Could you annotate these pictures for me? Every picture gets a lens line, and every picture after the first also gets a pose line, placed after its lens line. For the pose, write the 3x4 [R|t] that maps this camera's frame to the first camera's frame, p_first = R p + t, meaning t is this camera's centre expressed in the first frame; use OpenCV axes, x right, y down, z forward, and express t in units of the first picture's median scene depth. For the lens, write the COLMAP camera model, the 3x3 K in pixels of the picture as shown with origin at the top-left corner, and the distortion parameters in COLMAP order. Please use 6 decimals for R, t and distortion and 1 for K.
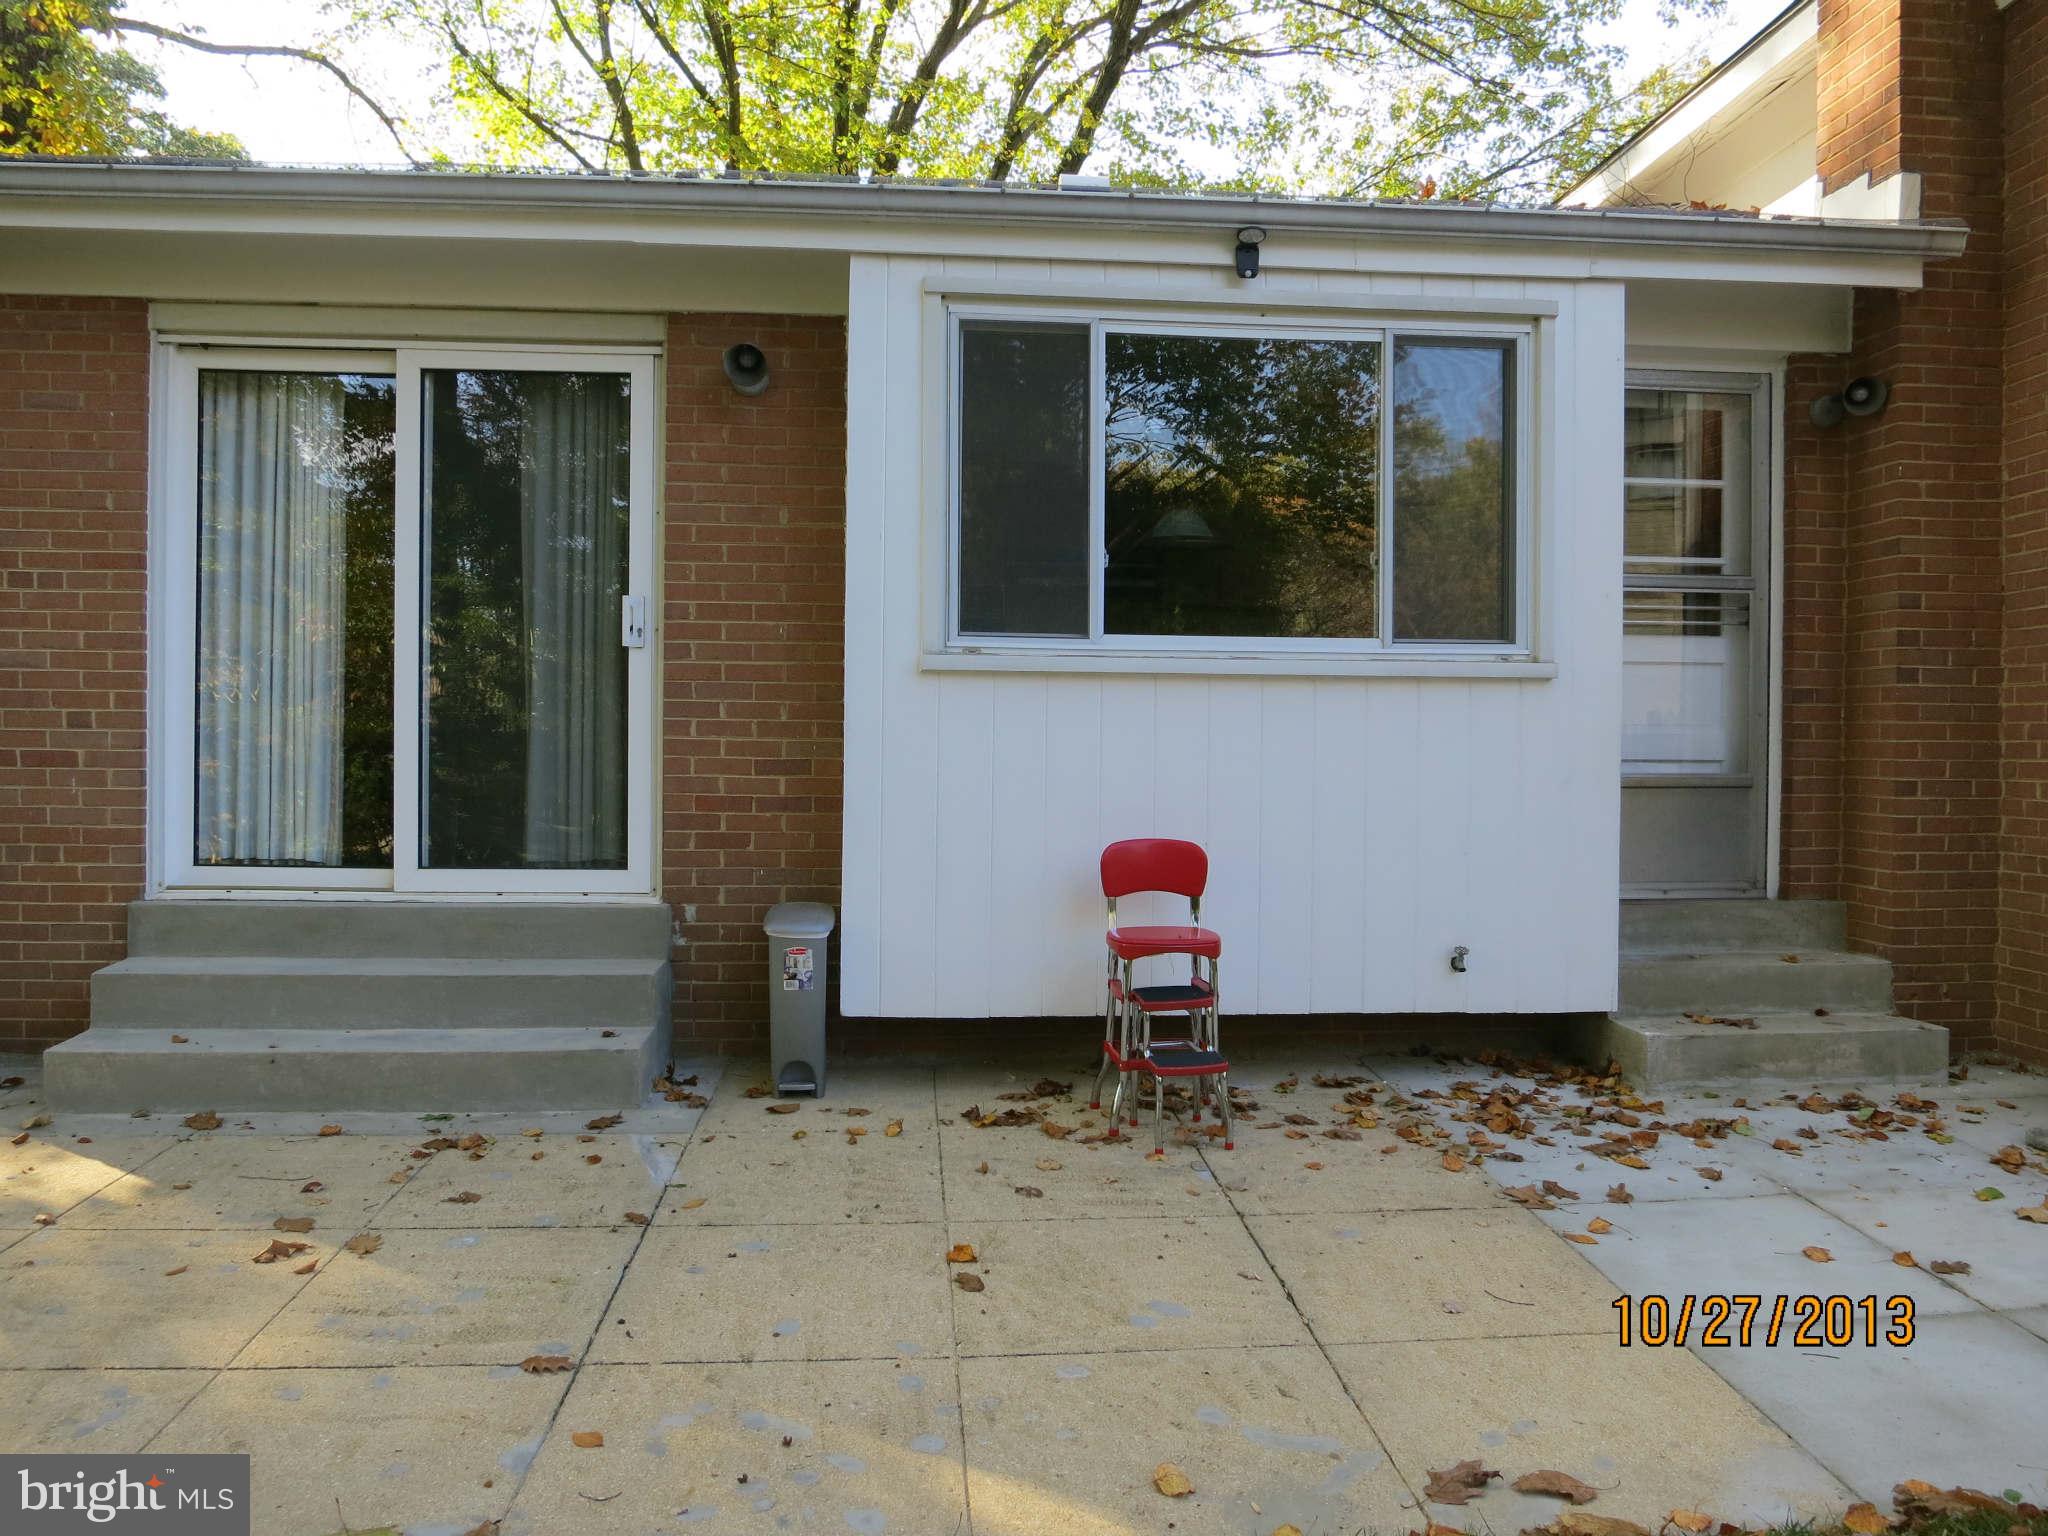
lens RADIAL K [[1570.5, 0, 1025.5], [0, 1570.5, 767.1], [0, 0, 1]] dist [-0.019551, -0.001349]
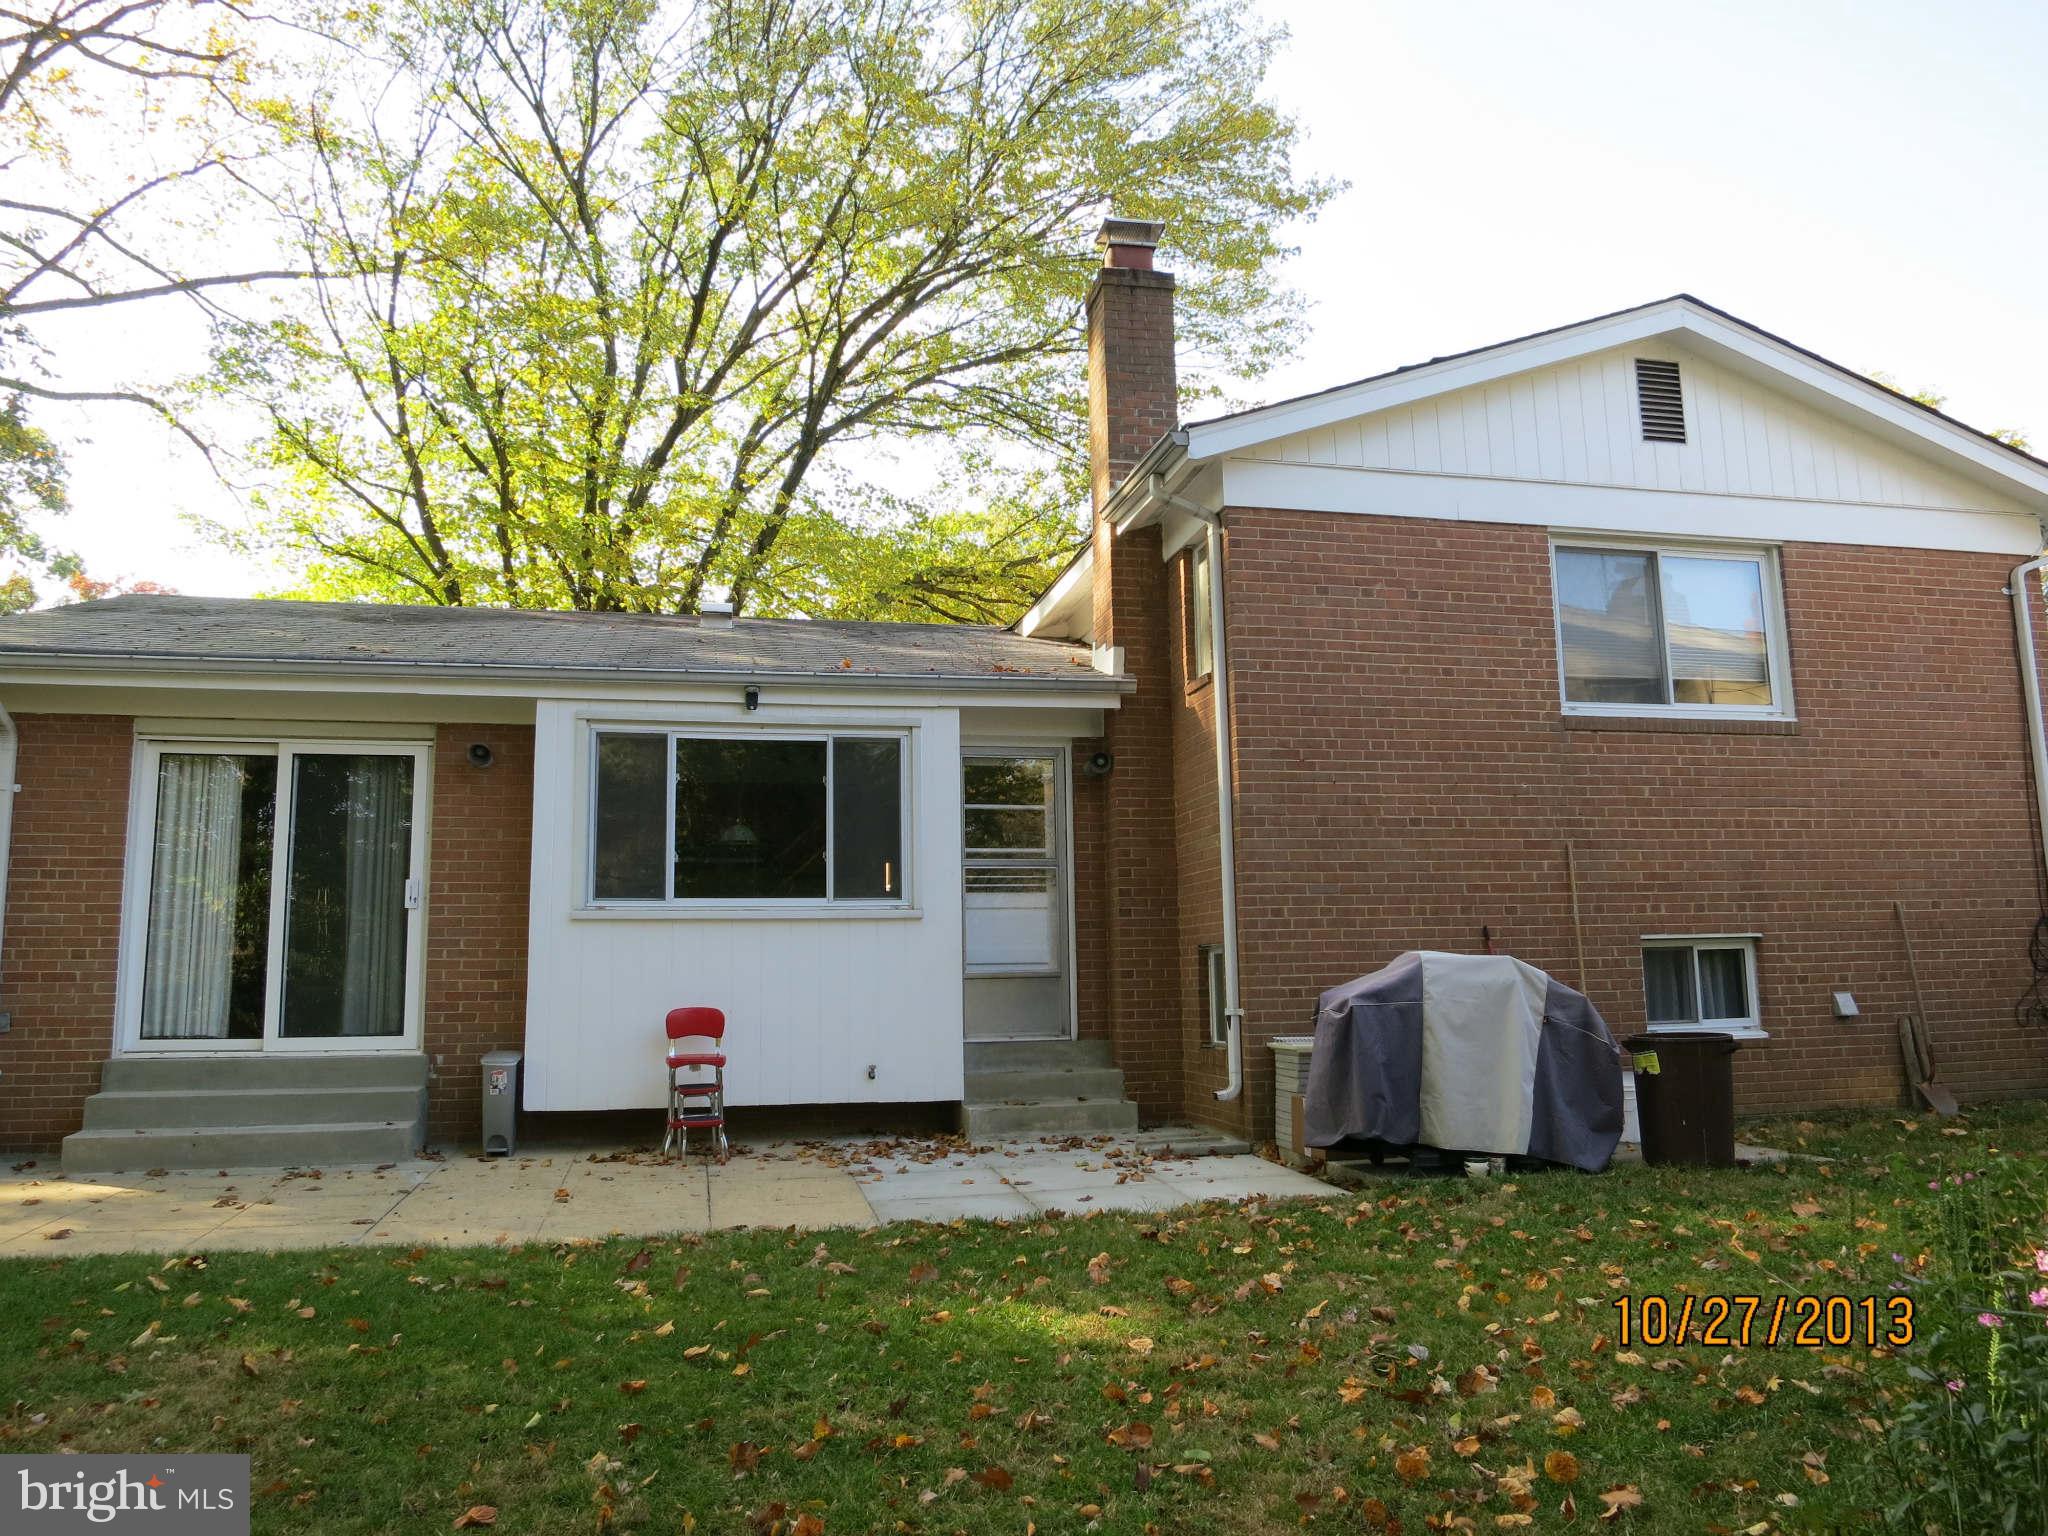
lens RADIAL K [[1570.5, 0, 1022.4], [0, 1570.5, 767.4], [0, 0, 1]] dist [-0.019551, -0.001349]
pose [[0.991641, -0.004152, 0.128957, 0.211944], [0.024076, 0.987882, -0.153330, 0.055207], [-0.126758, 0.155153, 0.979724, -0.863613]]
